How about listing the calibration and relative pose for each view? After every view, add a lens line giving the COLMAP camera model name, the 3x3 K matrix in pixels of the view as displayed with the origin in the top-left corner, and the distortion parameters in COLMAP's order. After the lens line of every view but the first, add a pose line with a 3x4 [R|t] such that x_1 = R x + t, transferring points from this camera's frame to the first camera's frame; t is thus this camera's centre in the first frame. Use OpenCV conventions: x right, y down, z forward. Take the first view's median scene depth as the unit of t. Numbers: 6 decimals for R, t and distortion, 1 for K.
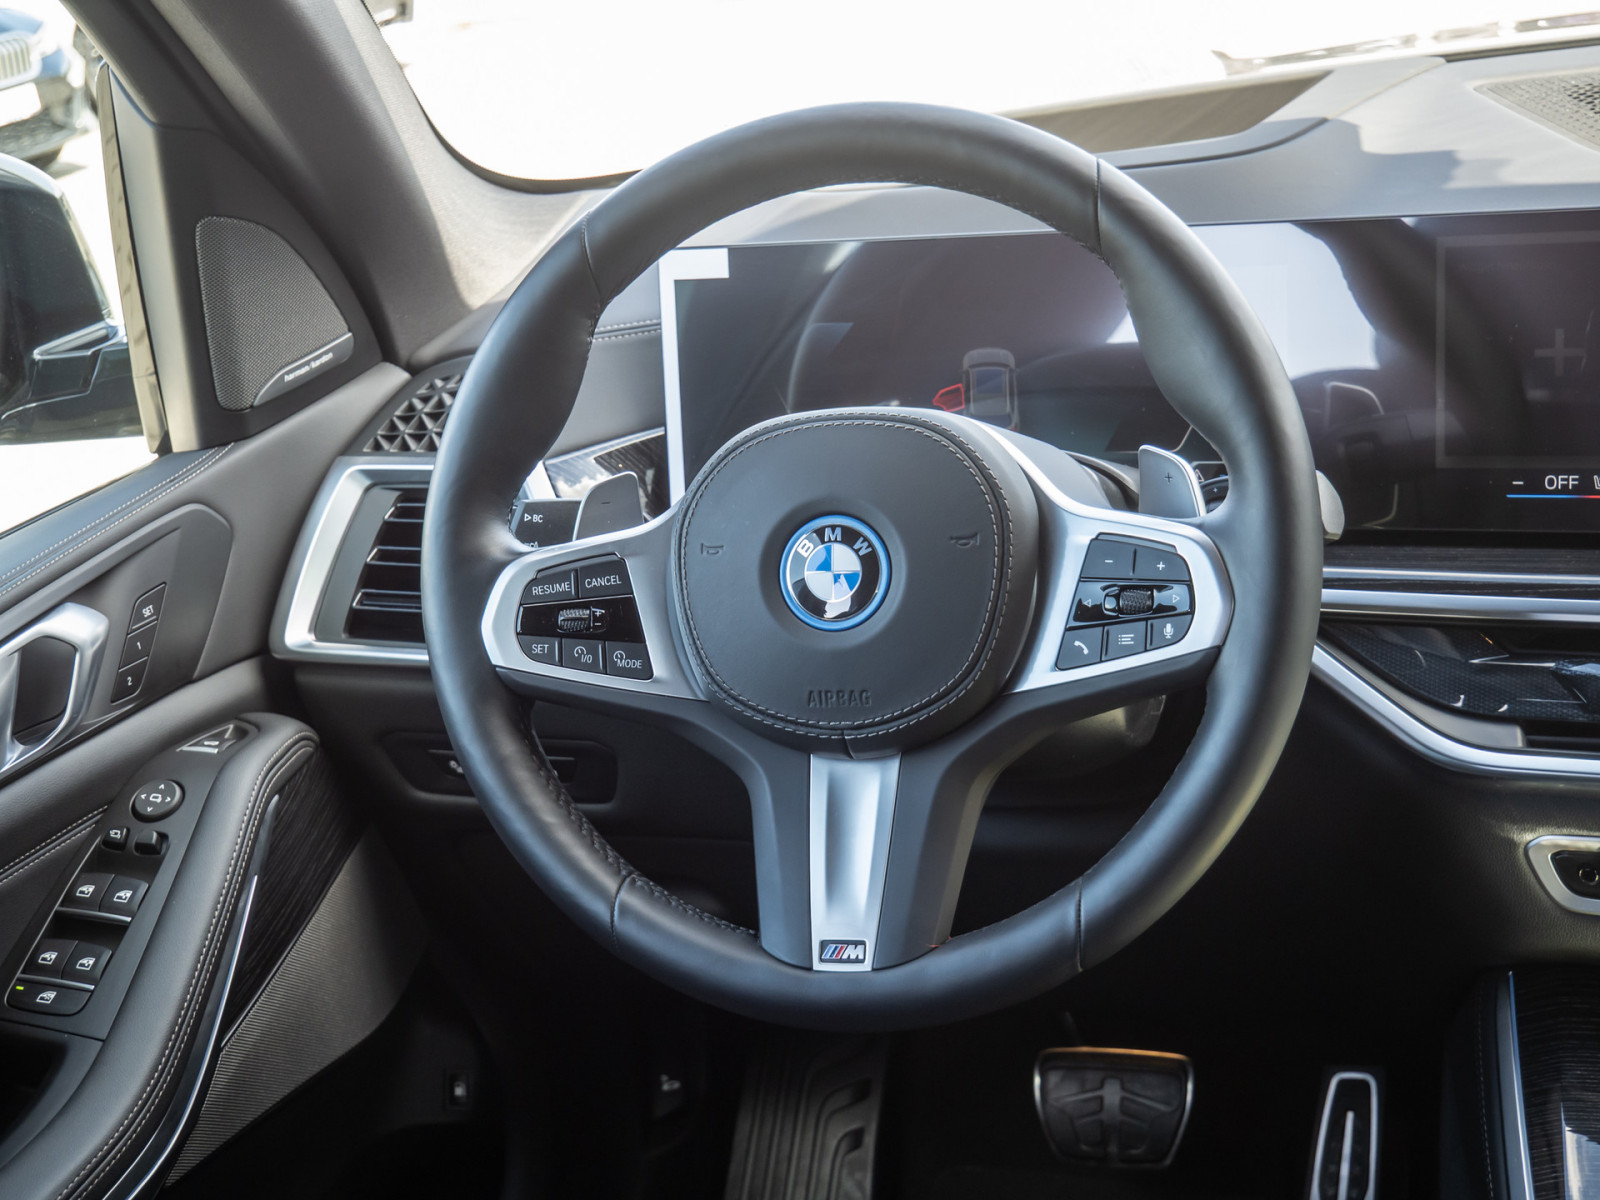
lens RADIAL K [[2403.2, 0, 800.0], [0, 2403.2, 600.0], [0, 0, 1]] dist [-0.013907, 0.057867]
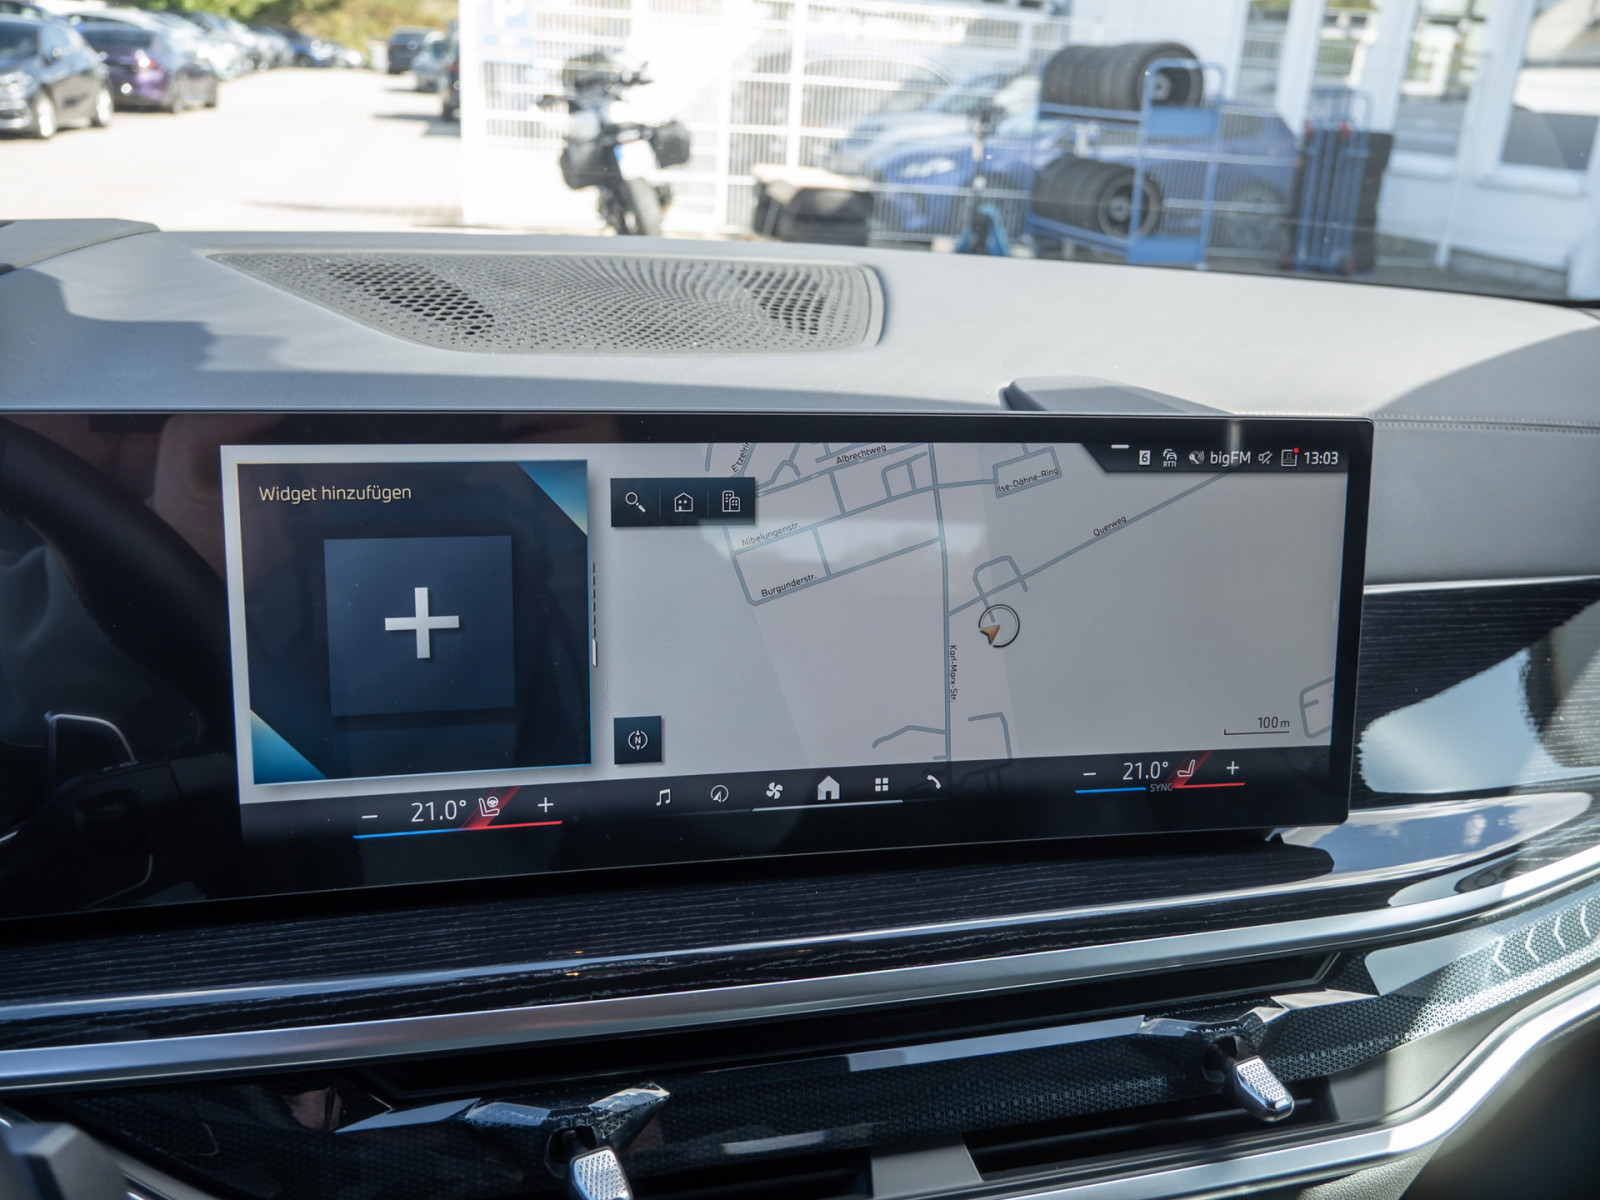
lens RADIAL K [[1388.7, 0, 800.0], [0, 1388.7, 600.0], [0, 0, 1]] dist [-0.030433, 0.014623]
pose [[0.744109, -0.052130, 0.666021, 0.149731], [0.066202, 0.997798, 0.004135, -0.113018], [-0.664770, 0.041015, 0.745921, 0.699624]]
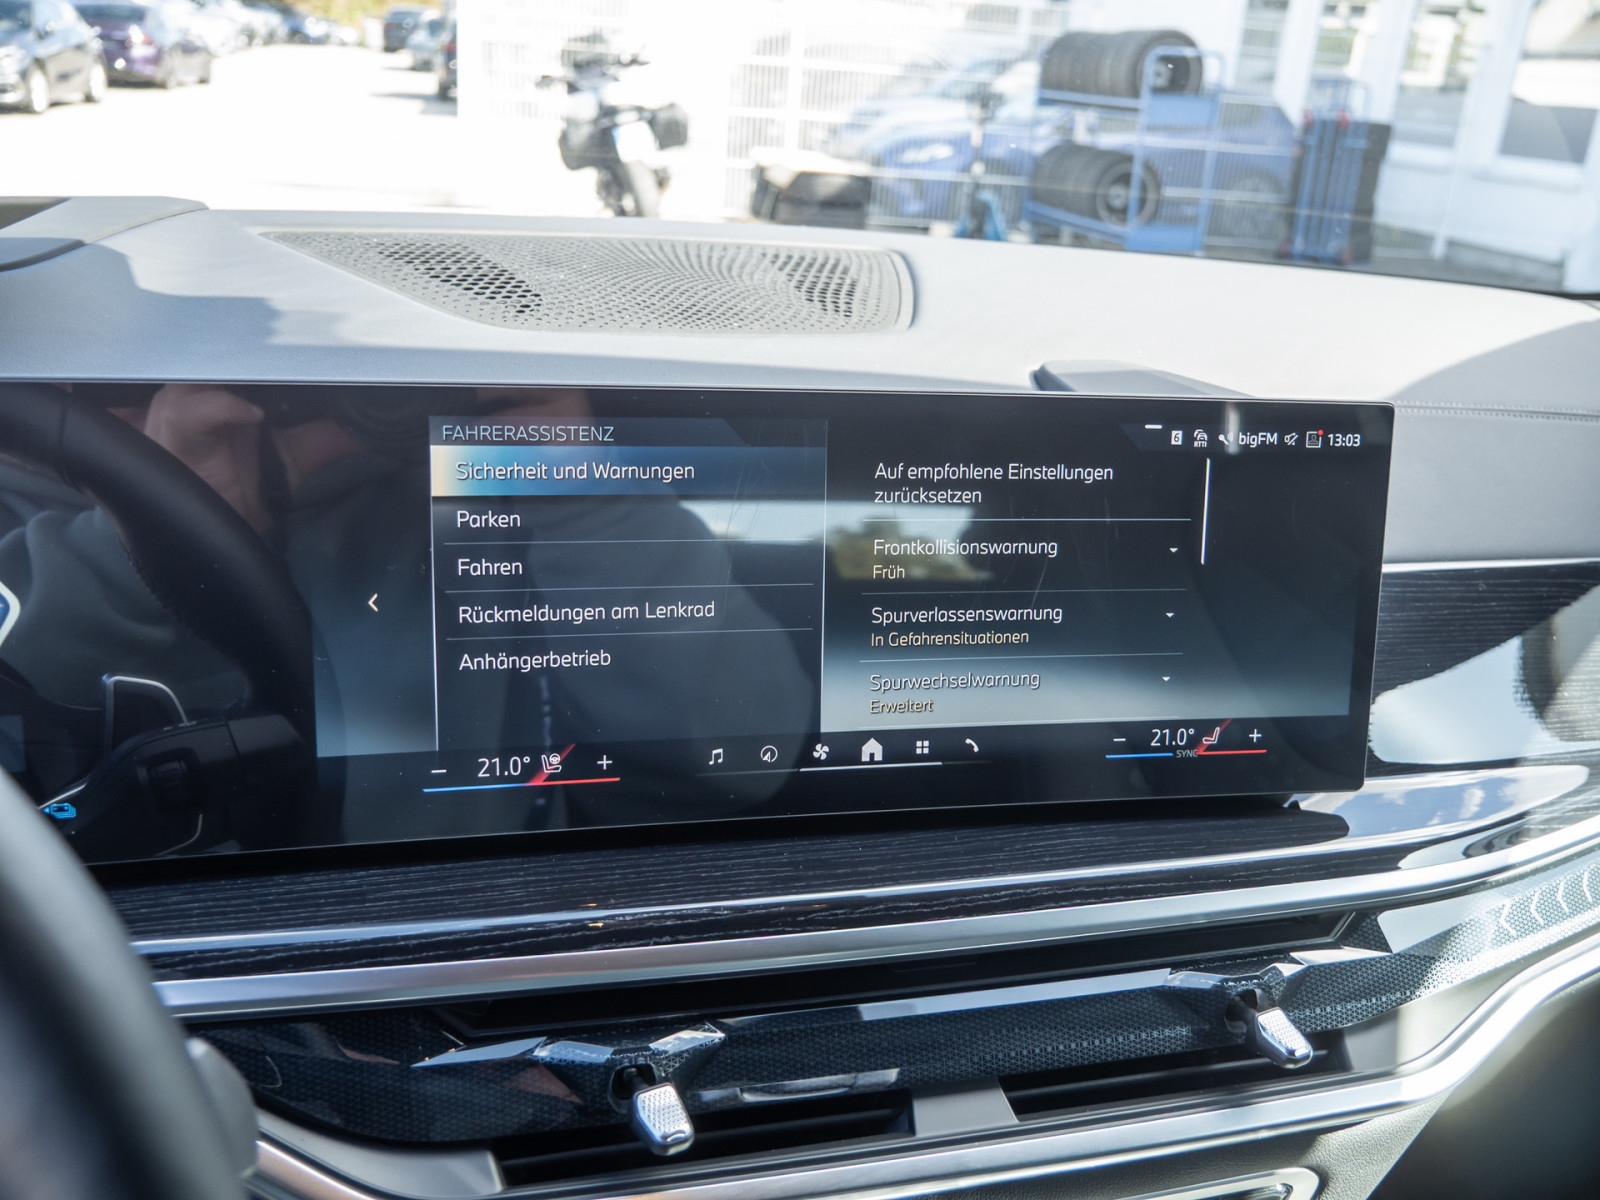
lens RADIAL K [[1384.7, 0, 800.0], [0, 1384.7, 600.0], [0, 0, 1]] dist [-0.028562, 0.011975]
pose [[0.741631, -0.052291, 0.668767, 0.122426], [0.056056, 0.998301, 0.015894, -0.109327], [-0.668462, 0.025701, 0.743302, 0.696937]]
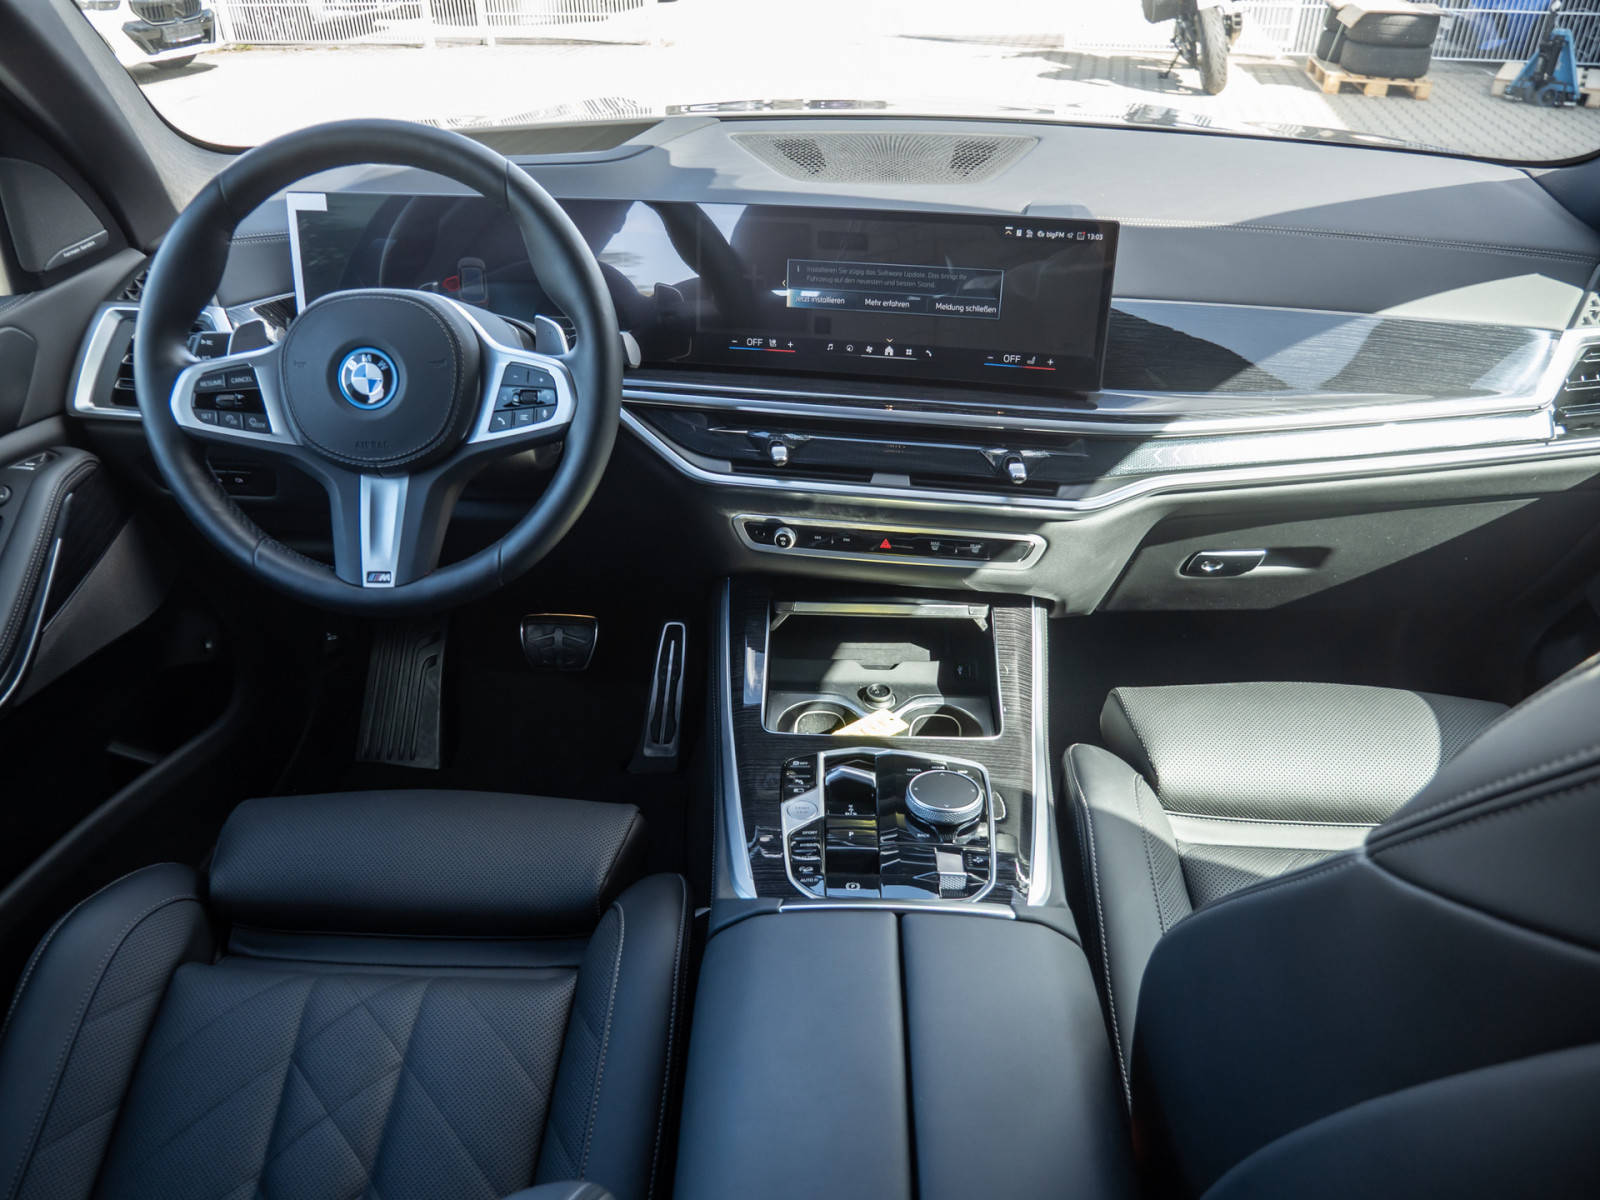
lens RADIAL K [[1174.1, 0, 800.0], [0, 1174.1, 600.0], [0, 0, 1]] dist [-0.040747, 0.006991]
pose [[0.957046, -0.024061, 0.288935, 0.065437], [-0.028685, 0.983804, 0.176939, -0.011308], [-0.288512, -0.177626, 0.940856, 0.010400]]
